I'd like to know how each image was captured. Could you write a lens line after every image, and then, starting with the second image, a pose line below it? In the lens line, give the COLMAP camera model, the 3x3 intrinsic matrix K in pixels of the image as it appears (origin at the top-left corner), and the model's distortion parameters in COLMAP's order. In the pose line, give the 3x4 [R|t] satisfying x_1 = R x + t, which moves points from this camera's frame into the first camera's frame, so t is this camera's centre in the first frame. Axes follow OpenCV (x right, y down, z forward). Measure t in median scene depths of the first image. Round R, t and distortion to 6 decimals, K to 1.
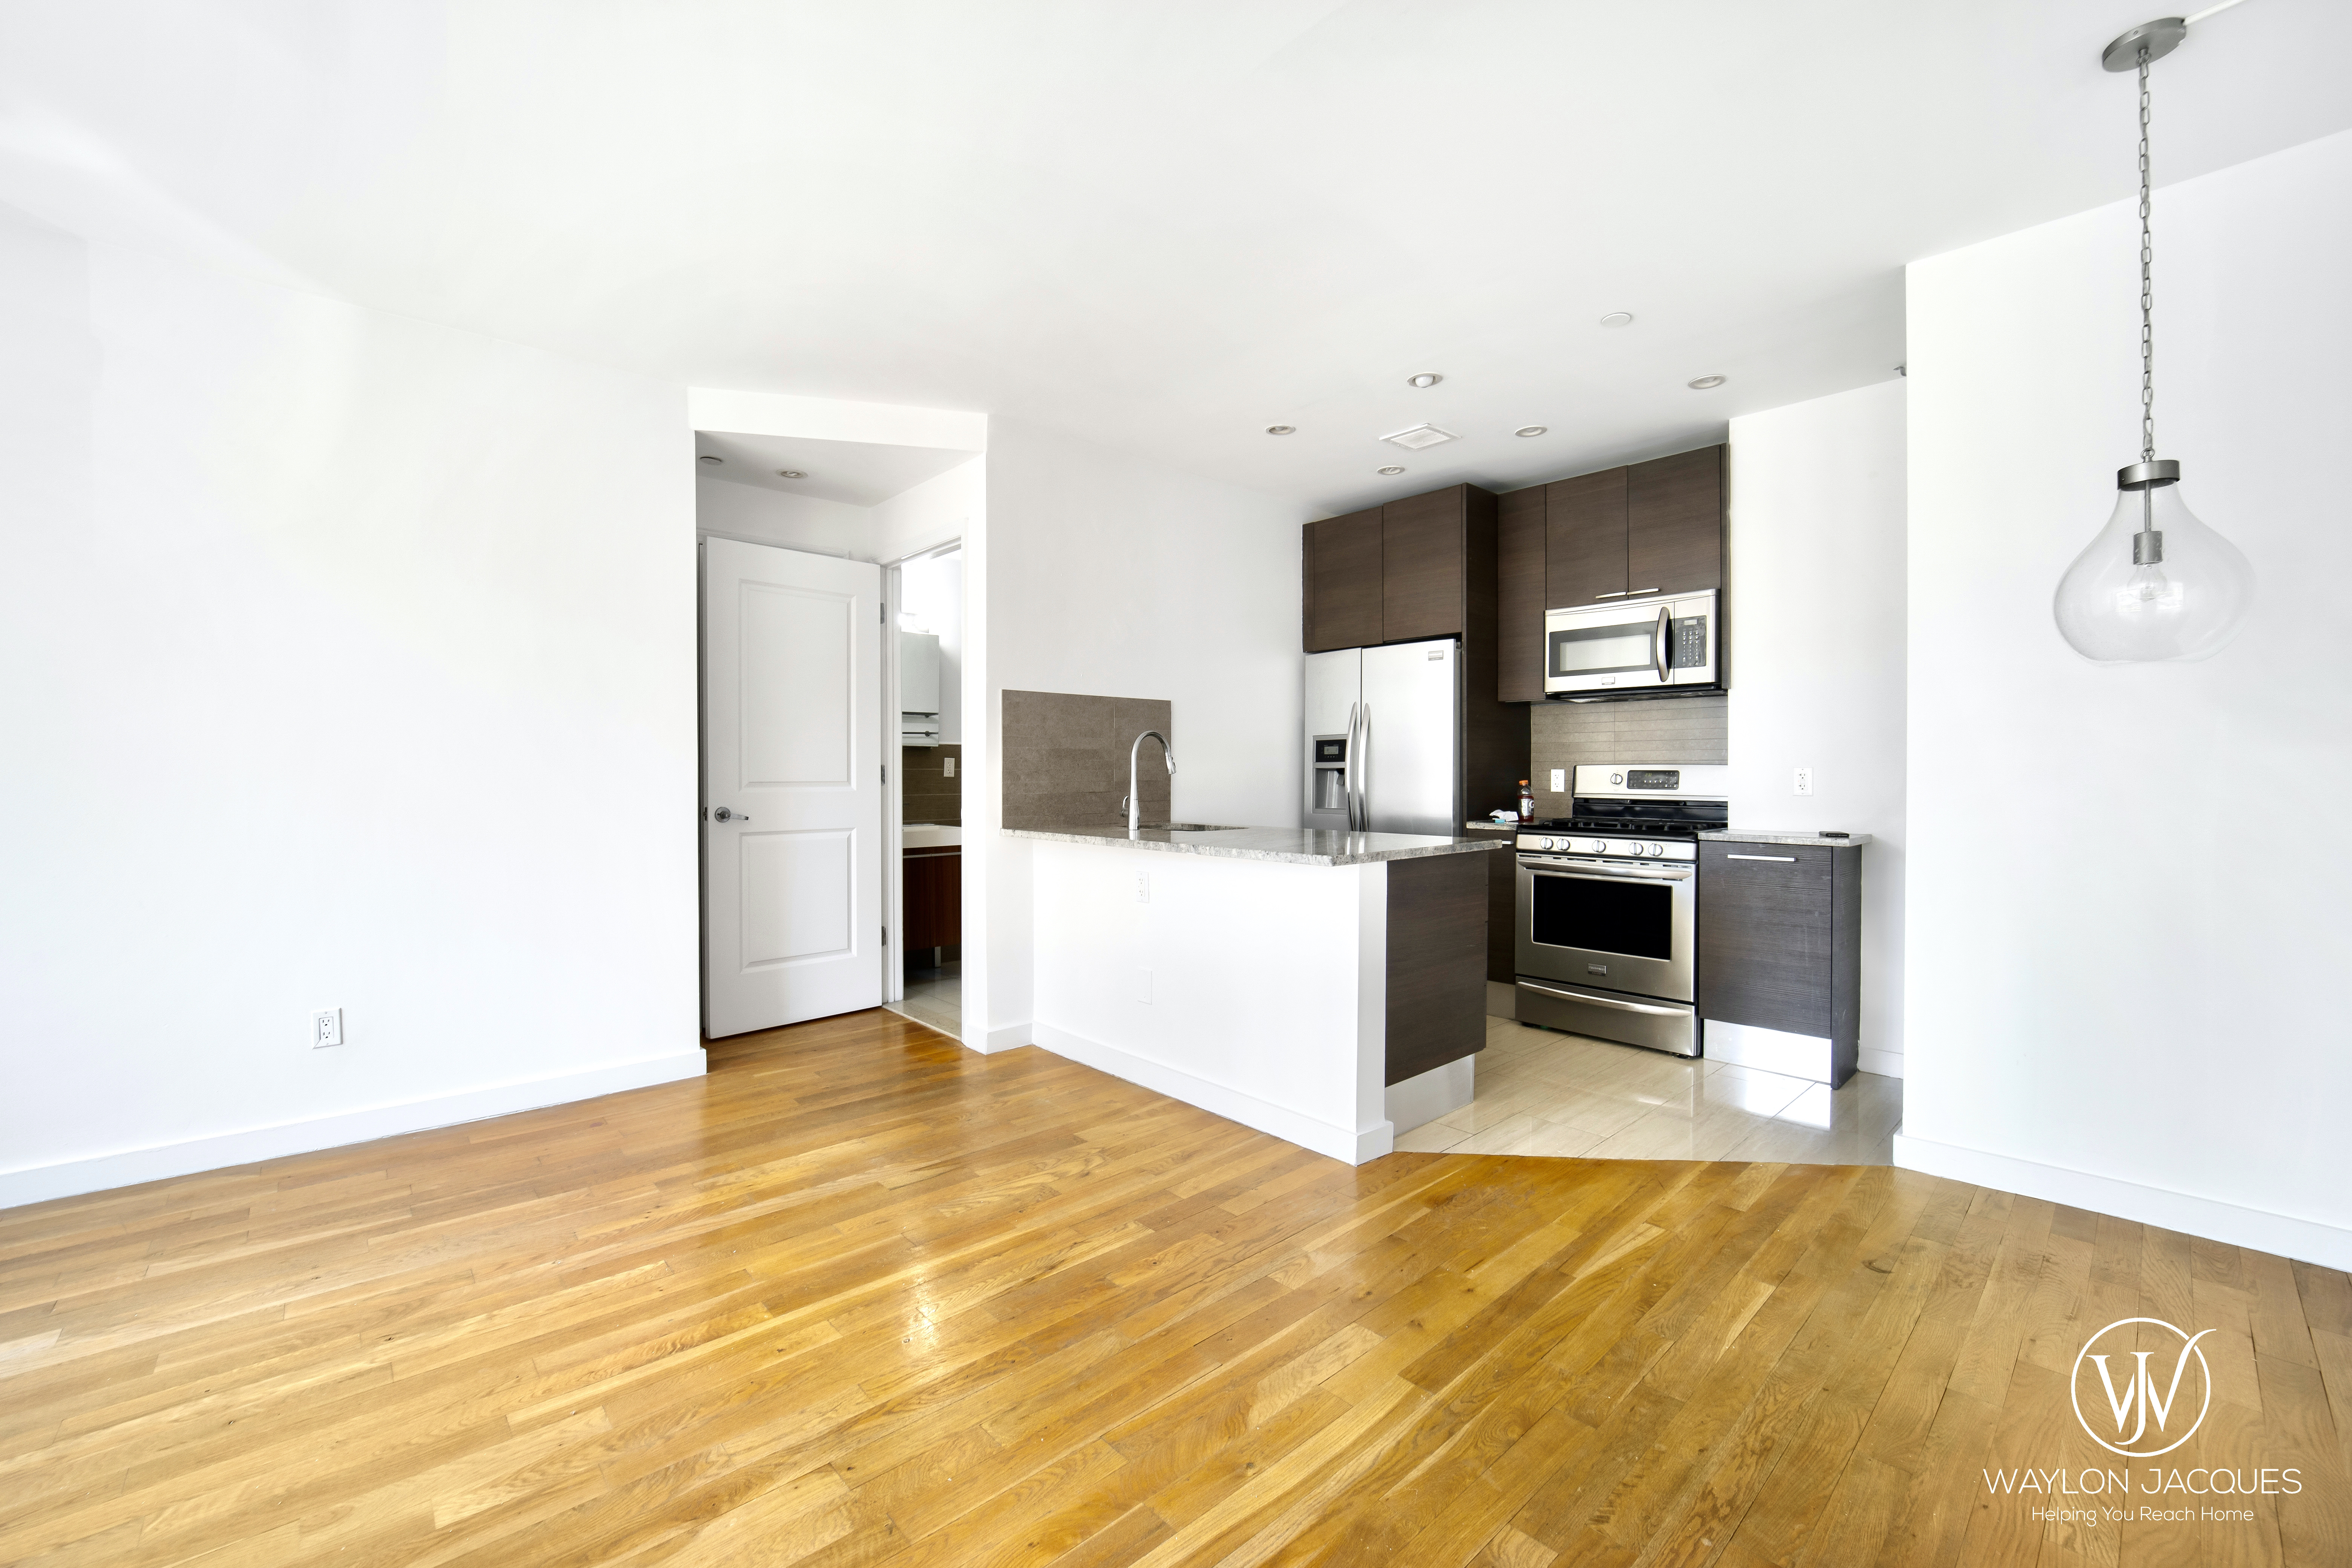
lens RADIAL K [[941.5, 0, 1176.8], [0, 941.5, 775.5], [0, 0, 1]] dist [-0.026694, -0.000204]
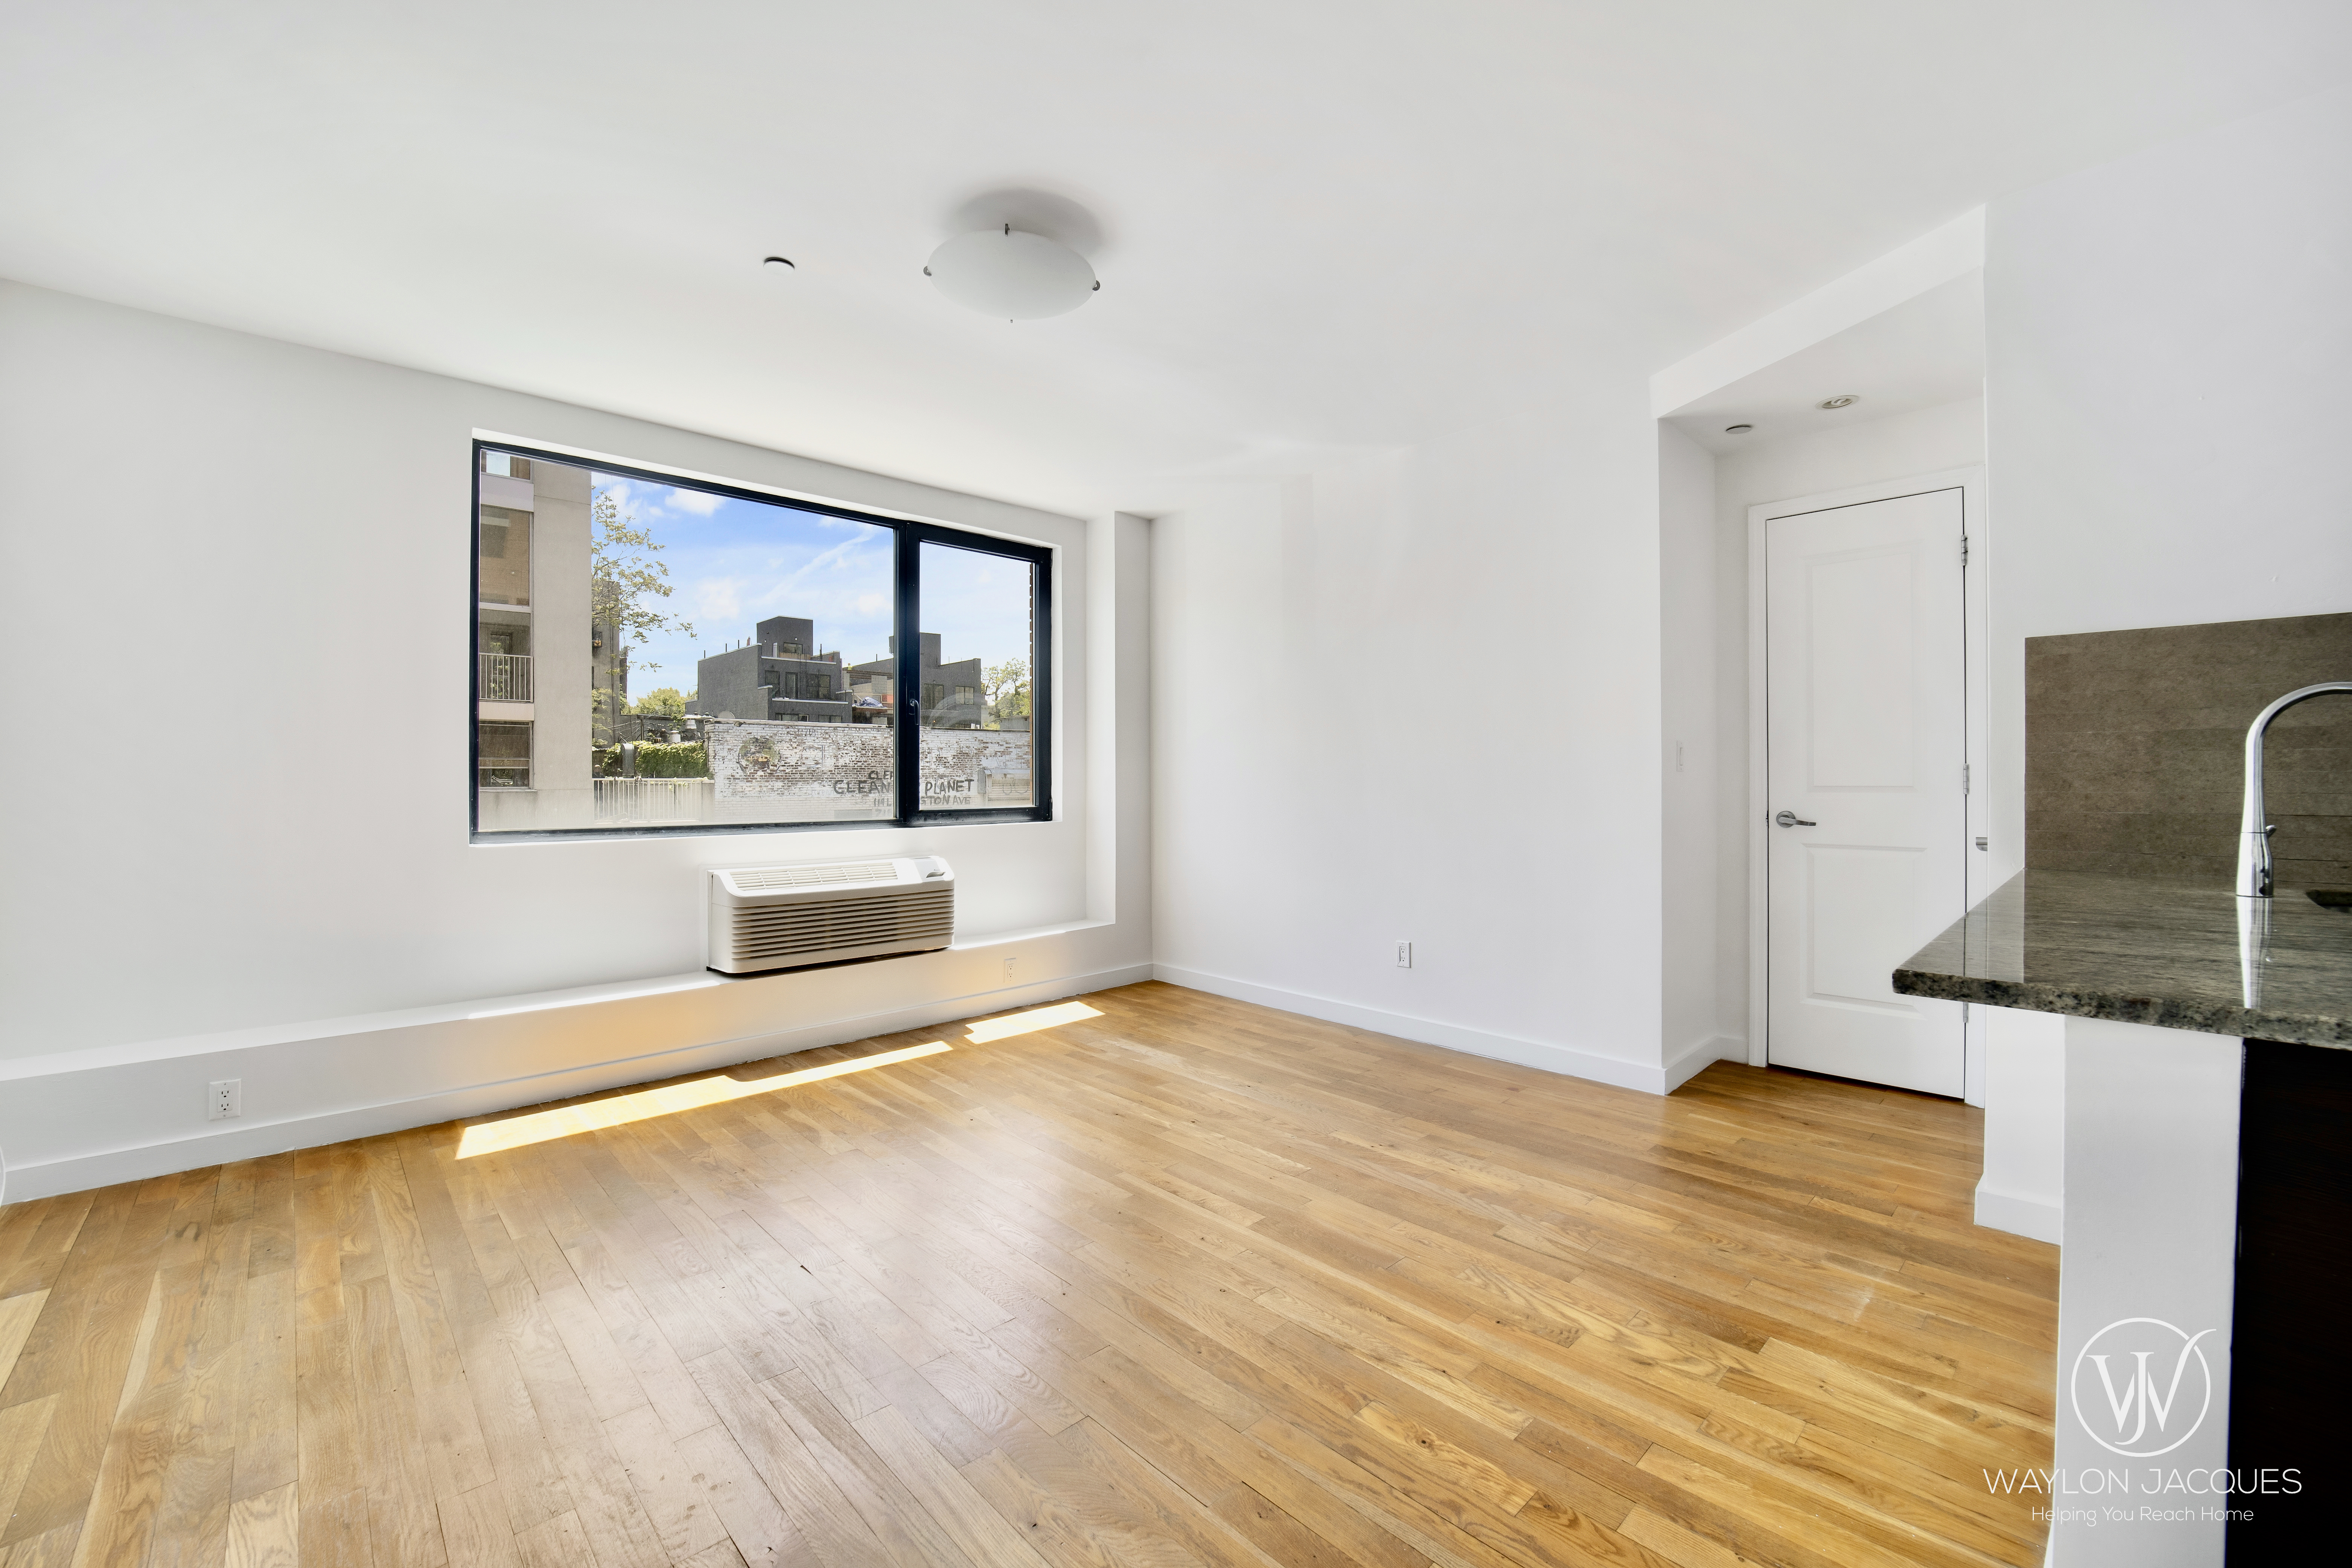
lens RADIAL K [[941.5, 0, 1170.6], [0, 941.5, 776.2], [0, 0, 1]] dist [-0.026694, -0.000204]
pose [[0.027681, -0.002021, -0.999615, 0.531459], [-0.007185, 0.999972, -0.002221, 0.003698], [0.999591, 0.007244, 0.027666, 0.596339]]
